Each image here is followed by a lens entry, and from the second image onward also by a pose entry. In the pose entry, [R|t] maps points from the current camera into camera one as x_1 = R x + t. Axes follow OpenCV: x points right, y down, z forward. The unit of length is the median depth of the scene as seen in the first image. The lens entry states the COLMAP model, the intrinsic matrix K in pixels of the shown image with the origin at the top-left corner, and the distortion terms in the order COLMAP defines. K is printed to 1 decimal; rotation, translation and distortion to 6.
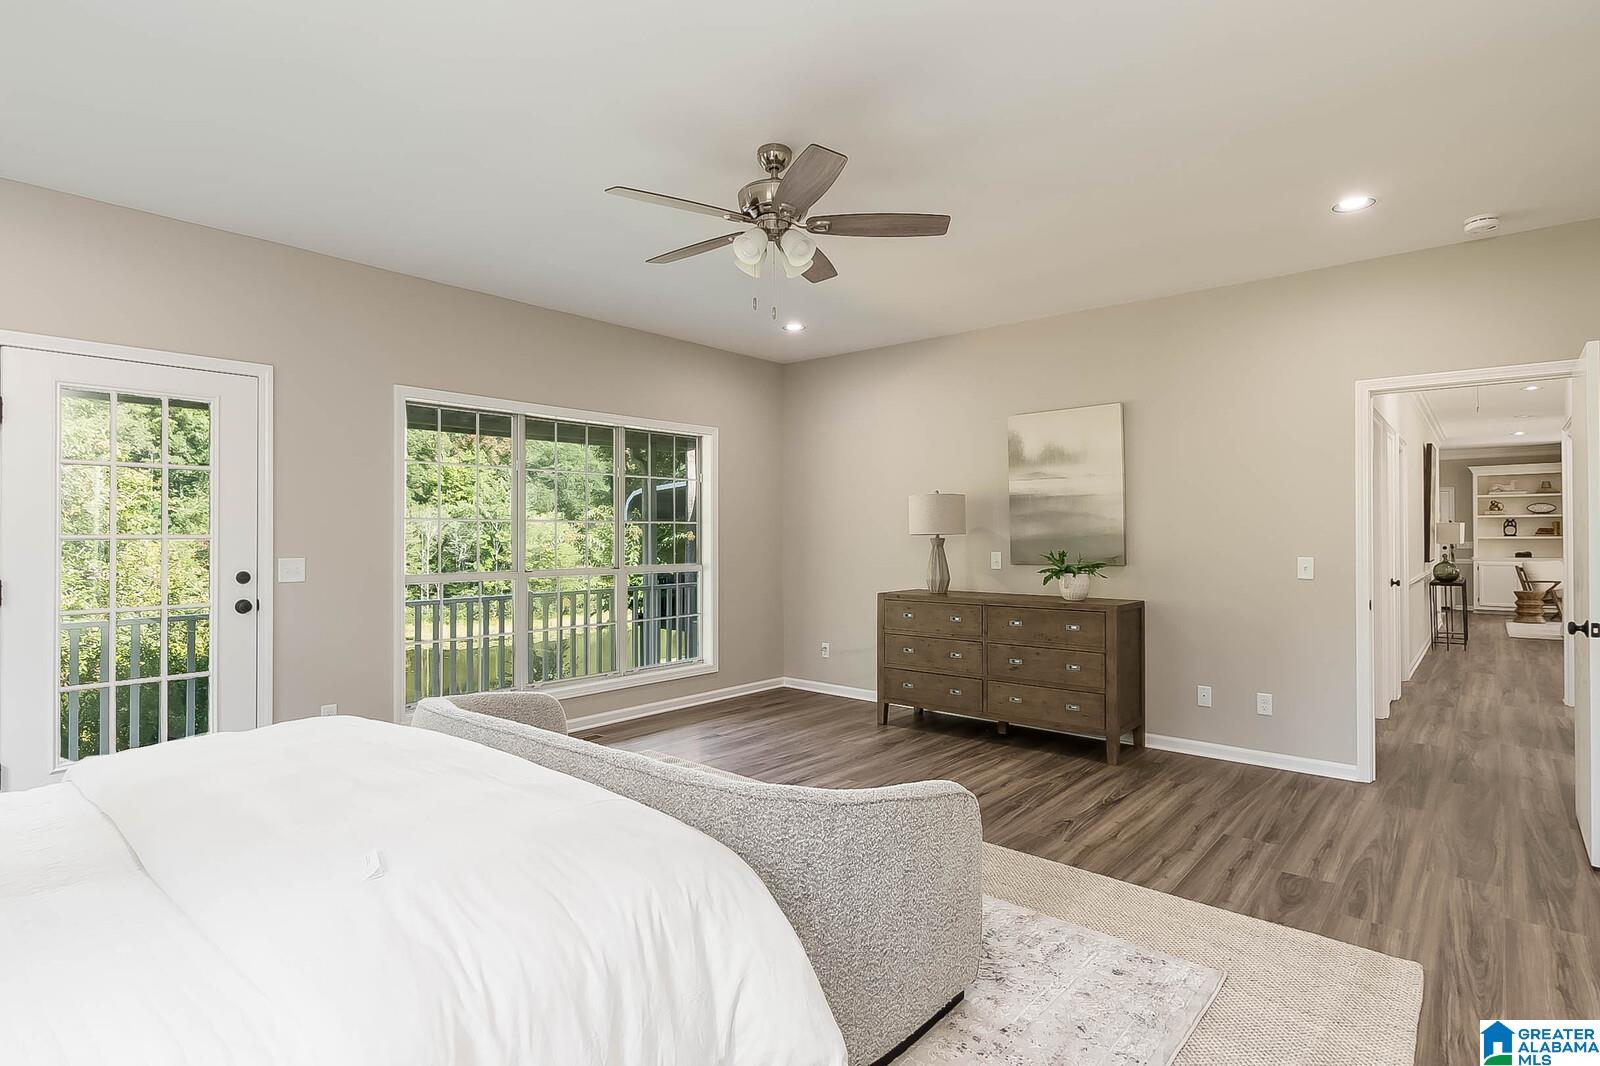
lens RADIAL K [[807.0, 0, 795.0], [0, 807.0, 529.6], [0, 0, 1]] dist [-0.004120, -0.000725]
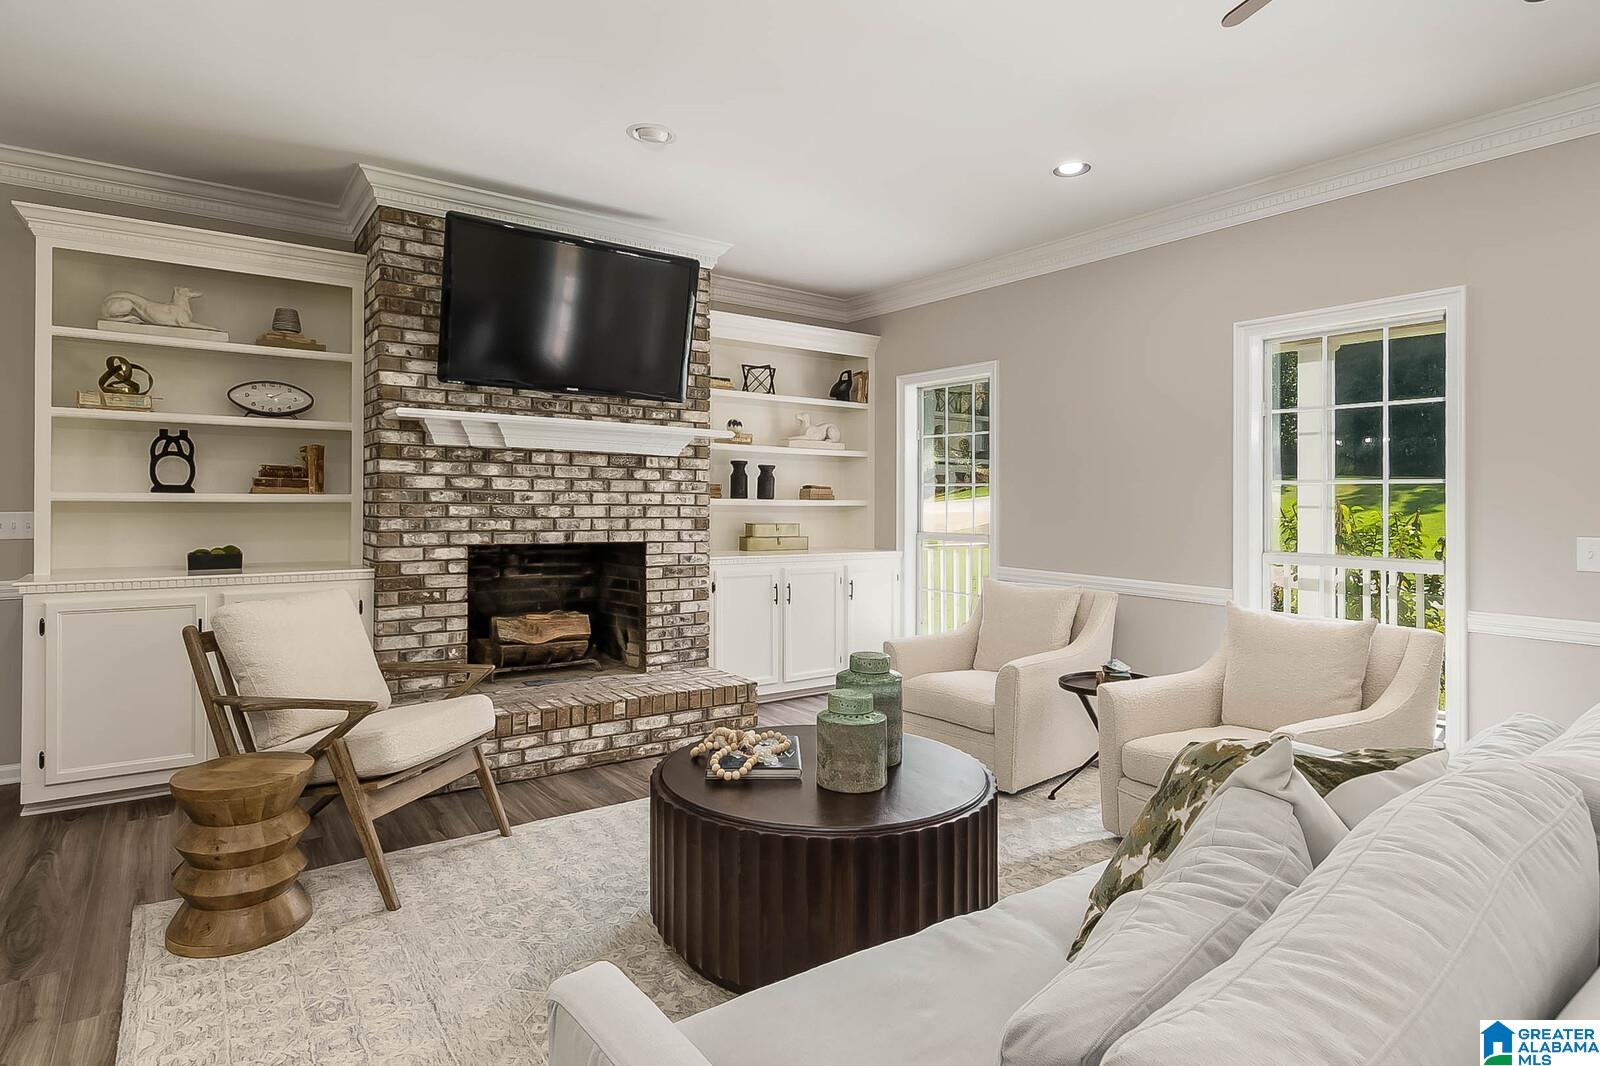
lens RADIAL K [[869.8, 0, 768.4], [0, 869.8, 496.2], [0, 0, 1]] dist [0.015866, -0.000018]
pose [[0.257962, 0.006478, 0.966133, 0.666690], [-0.019795, 0.999803, -0.001418, 0.006160], [-0.965952, -0.018759, 0.258039, 0.741415]]
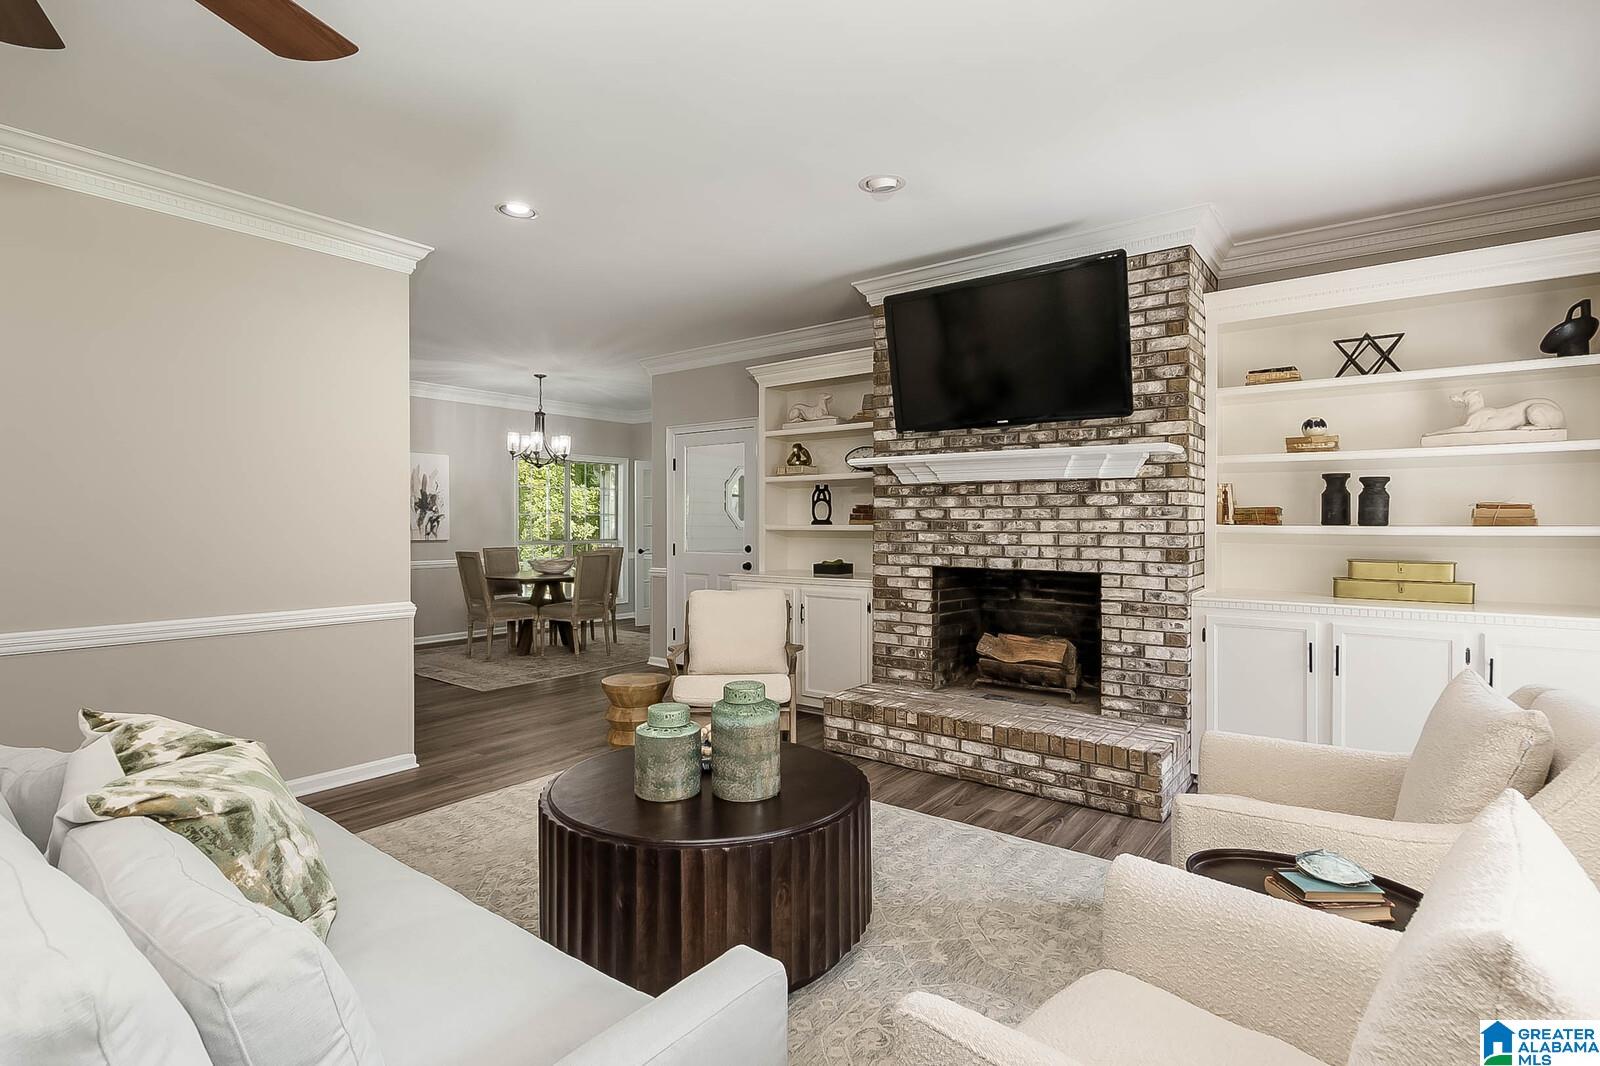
lens RADIAL K [[789.1, 0, 804.9], [0, 789.1, 531.1], [0, 0, 1]] dist [0.003927, -0.000086]
pose [[0.998877, 0.000615, 0.047366, 0.878224], [-0.001496, 0.999827, 0.018567, 0.004136], [-0.047347, -0.018617, 0.998705, 0.586425]]
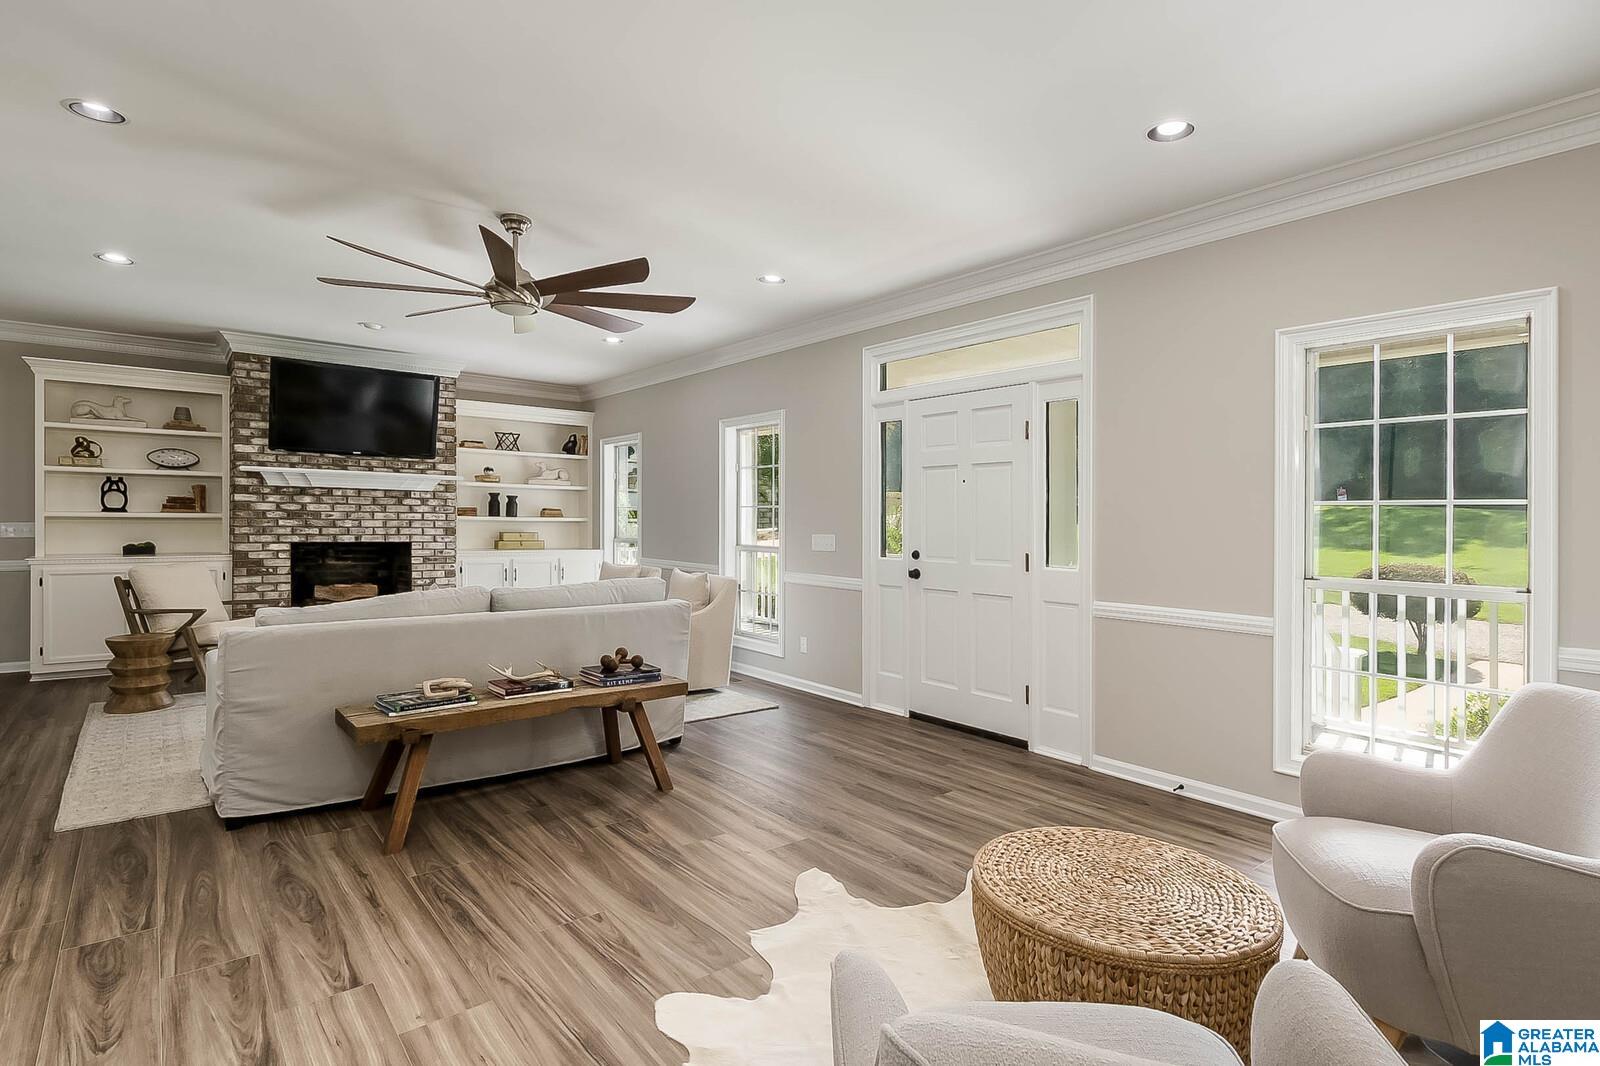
lens RADIAL K [[814.5, 0, 783.0], [0, 814.5, 526.8], [0, 0, 1]] dist [0.003694, -0.001354]
pose [[0.196295, -0.004797, 0.980533, 0.492468], [-0.020743, 0.999744, 0.009044, 0.004513], [-0.980325, -0.022115, 0.196145, 0.513870]]
